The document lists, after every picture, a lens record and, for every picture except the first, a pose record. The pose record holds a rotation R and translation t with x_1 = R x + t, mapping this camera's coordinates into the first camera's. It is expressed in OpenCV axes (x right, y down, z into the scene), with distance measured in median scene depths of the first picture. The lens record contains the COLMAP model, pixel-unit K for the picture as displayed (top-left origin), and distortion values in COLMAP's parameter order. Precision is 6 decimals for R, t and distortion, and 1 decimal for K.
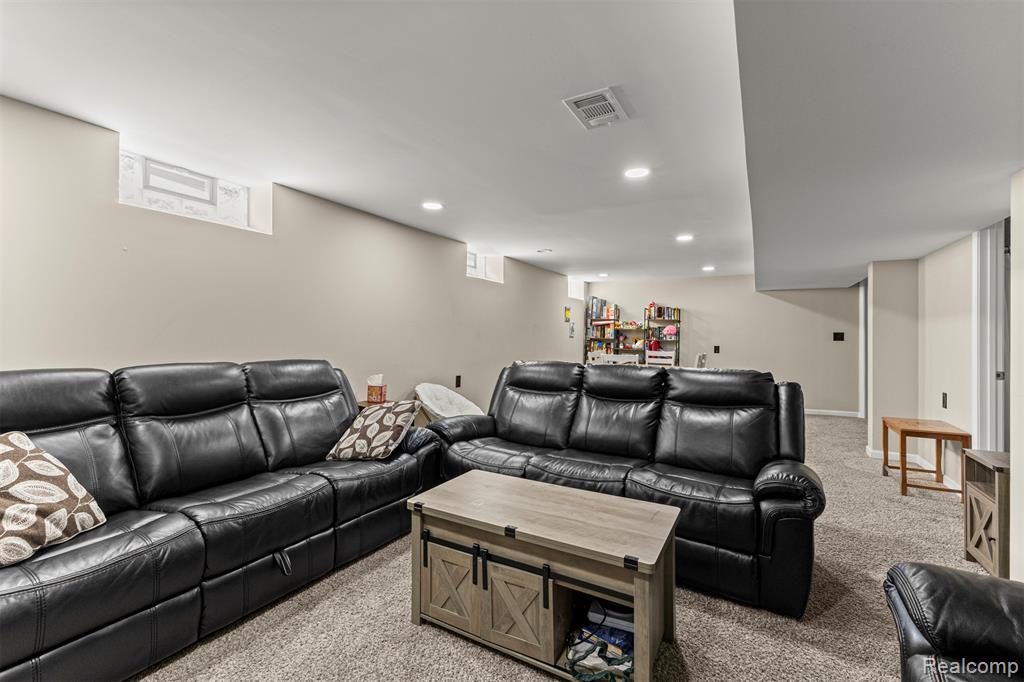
lens RADIAL K [[435.0, 0, 513.1], [0, 435.0, 329.3], [0, 0, 1]] dist [0.001342, -0.000397]
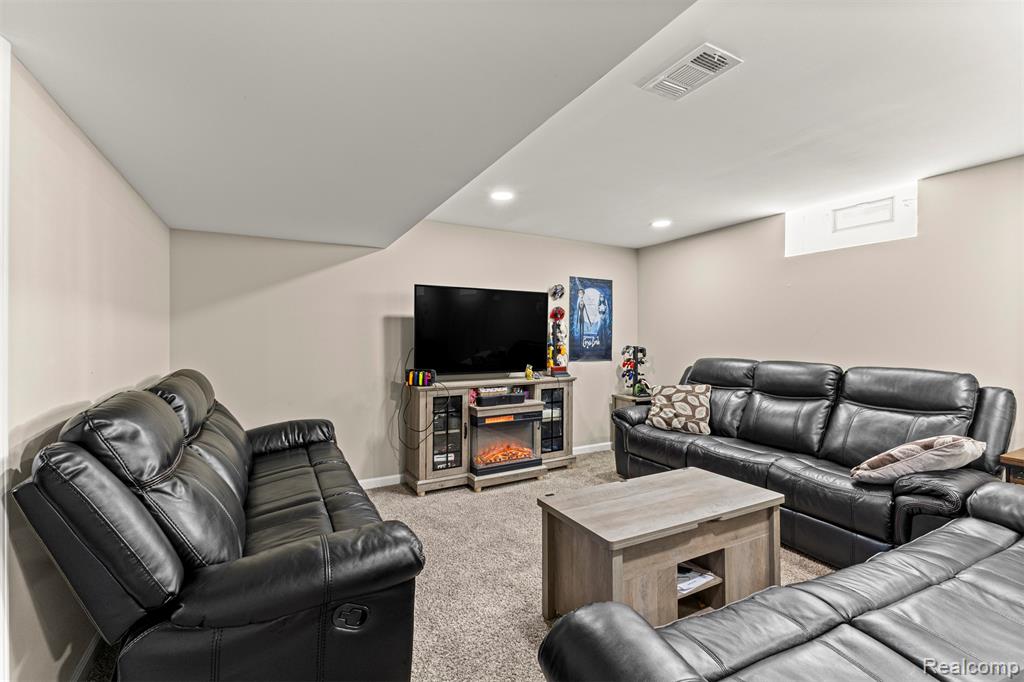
lens RADIAL K [[451.9, 0, 513.0], [0, 451.9, 334.9], [0, 0, 1]] dist [0.004199, 0.000841]
pose [[-0.534715, -0.010745, -0.844964, 1.310052], [0.002545, 0.999894, -0.014327, 0.013490], [0.845028, -0.009811, -0.534631, 1.384462]]
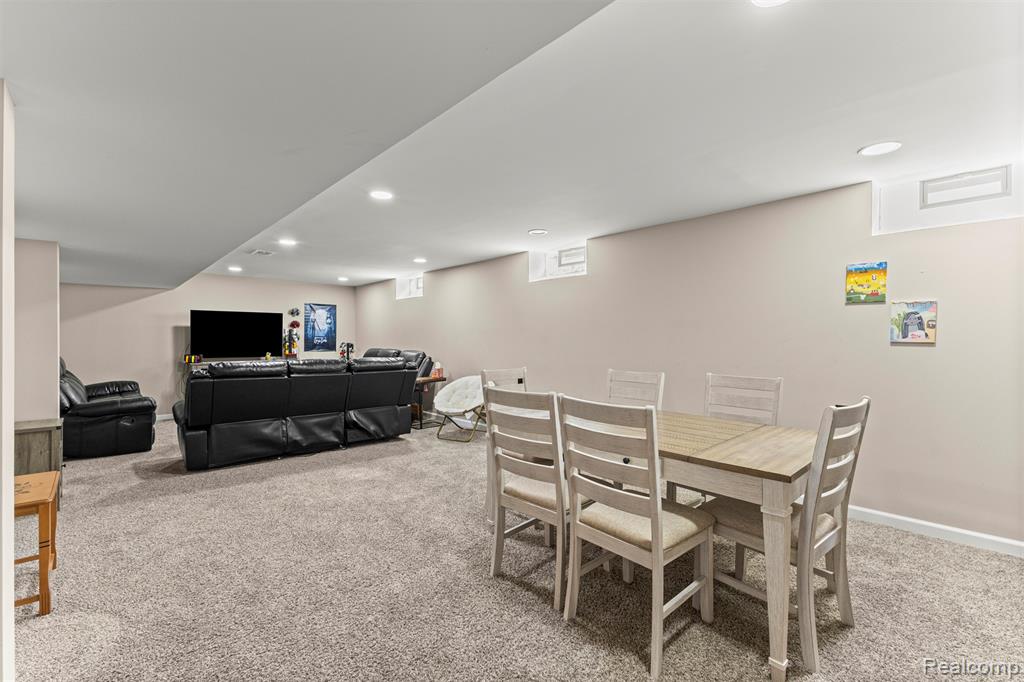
lens RADIAL K [[447.0, 0, 515.1], [0, 447.0, 340.2], [0, 0, 1]] dist [0.004309, 0.000474]
pose [[-0.300197, -0.000225, -0.953877, 1.764499], [0.001183, 0.999999, -0.000608, 0.016163], [0.953877, -0.001311, -0.300196, 2.179350]]
